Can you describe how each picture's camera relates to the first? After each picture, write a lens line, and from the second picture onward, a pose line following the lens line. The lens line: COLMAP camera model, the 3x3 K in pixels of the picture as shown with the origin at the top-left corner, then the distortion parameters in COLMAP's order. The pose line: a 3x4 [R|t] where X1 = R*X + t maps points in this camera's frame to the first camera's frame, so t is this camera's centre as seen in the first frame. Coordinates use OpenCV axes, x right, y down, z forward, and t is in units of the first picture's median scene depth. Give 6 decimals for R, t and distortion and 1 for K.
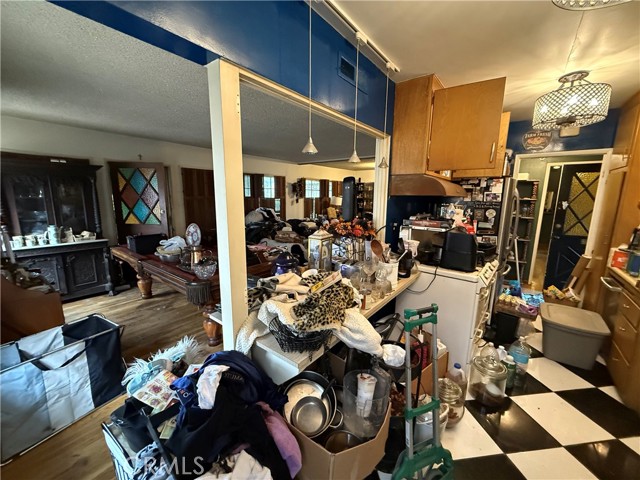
lens RADIAL K [[255.0, 0, 321.2], [0, 255.0, 238.7], [0, 0, 1]] dist [-0.003312, 0.000145]
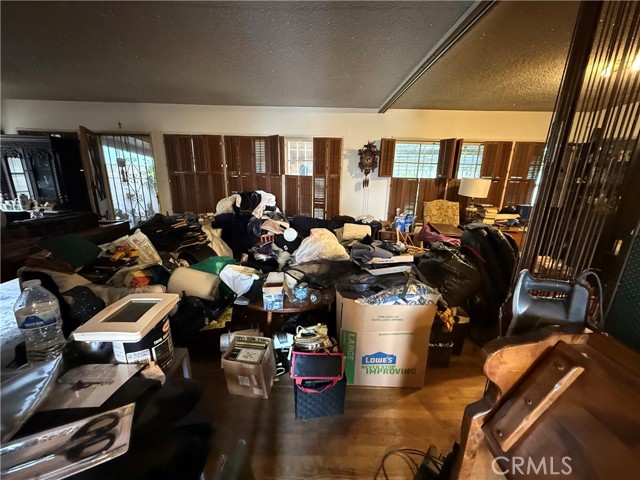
lens RADIAL K [[255.0, 0, 318.0], [0, 255.0, 238.2], [0, 0, 1]] dist [-0.003312, 0.000145]
pose [[0.604477, 0.196359, -0.772043, 0.558984], [-0.150512, 0.979841, 0.131366, -0.177387], [0.782275, 0.036794, 0.621846, 1.161912]]
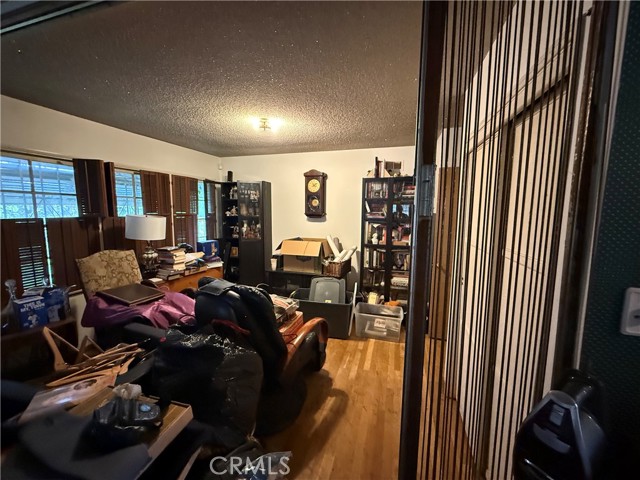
lens RADIAL K [[255.0, 0, 319.5], [0, 255.0, 238.4], [0, 0, 1]] dist [-0.003312, 0.000145]
pose [[0.934094, -0.041075, 0.354657, 0.340868], [0.060651, 0.997178, -0.044253, -0.232508], [-0.351838, 0.062847, 0.933949, 1.348005]]
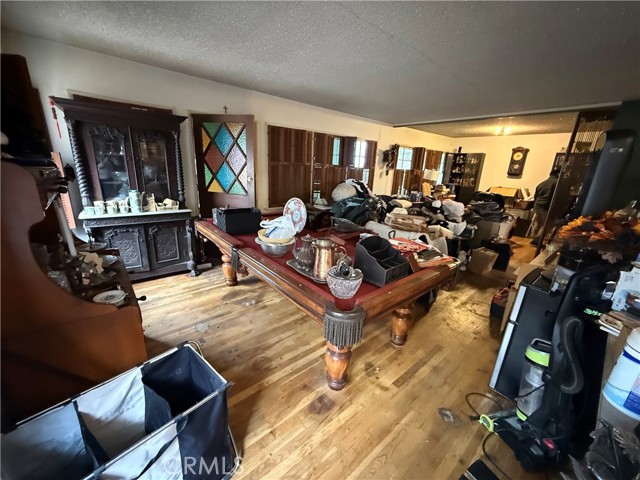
lens RADIAL K [[255.0, 0, 318.8], [0, 255.0, 239.1], [0, 0, 1]] dist [-0.003312, 0.000145]
pose [[0.976744, 0.093557, -0.192919, -0.258018], [-0.072365, 0.990827, 0.114127, -0.027874], [0.201827, -0.097512, 0.974555, 0.260587]]
